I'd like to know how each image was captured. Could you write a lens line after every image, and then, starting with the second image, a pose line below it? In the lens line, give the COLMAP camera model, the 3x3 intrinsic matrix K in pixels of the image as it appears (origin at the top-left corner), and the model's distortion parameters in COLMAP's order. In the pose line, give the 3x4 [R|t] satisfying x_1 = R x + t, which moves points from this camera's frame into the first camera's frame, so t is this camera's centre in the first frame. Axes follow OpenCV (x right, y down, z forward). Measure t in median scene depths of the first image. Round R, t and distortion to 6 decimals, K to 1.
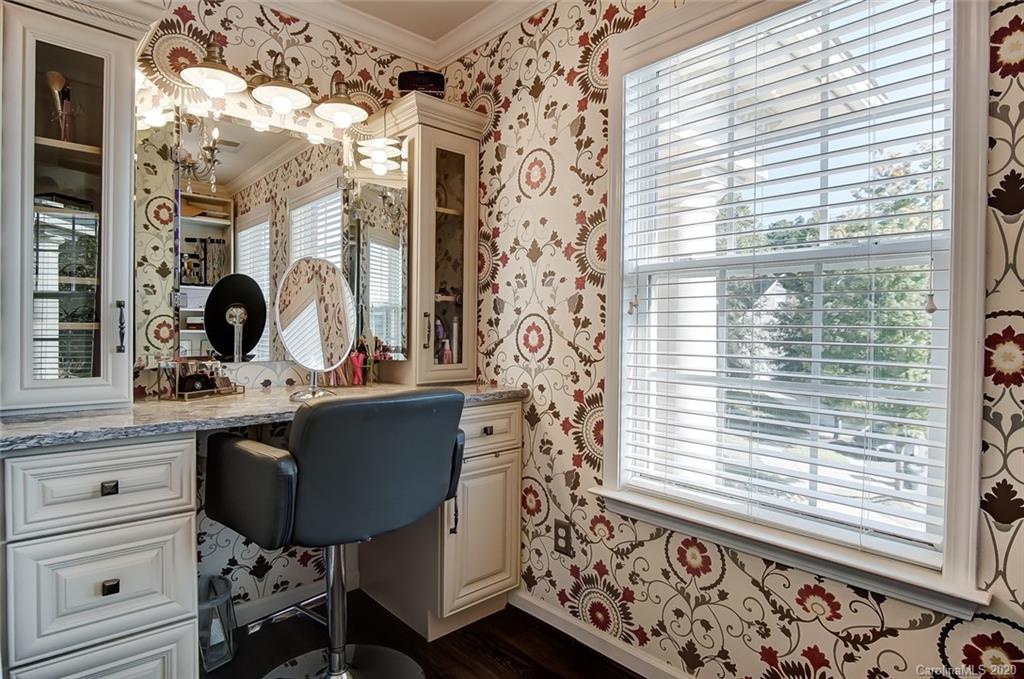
lens RADIAL K [[553.5, 0, 512.2], [0, 553.5, 338.5], [0, 0, 1]] dist [-0.033897, 0.007423]
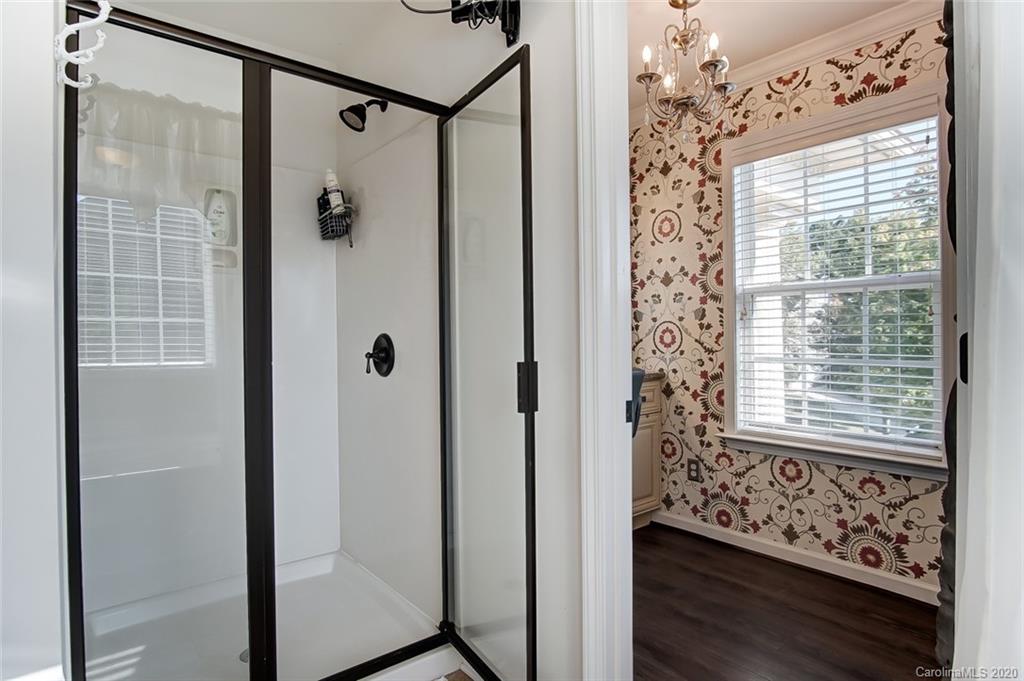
lens RADIAL K [[553.5, 0, 511.5], [0, 553.5, 338.4], [0, 0, 1]] dist [-0.033897, 0.007423]
pose [[0.997892, -0.020813, -0.061474, -0.317170], [0.019882, 0.999679, -0.015728, 0.017777], [0.061782, 0.014473, 0.997985, -0.550909]]
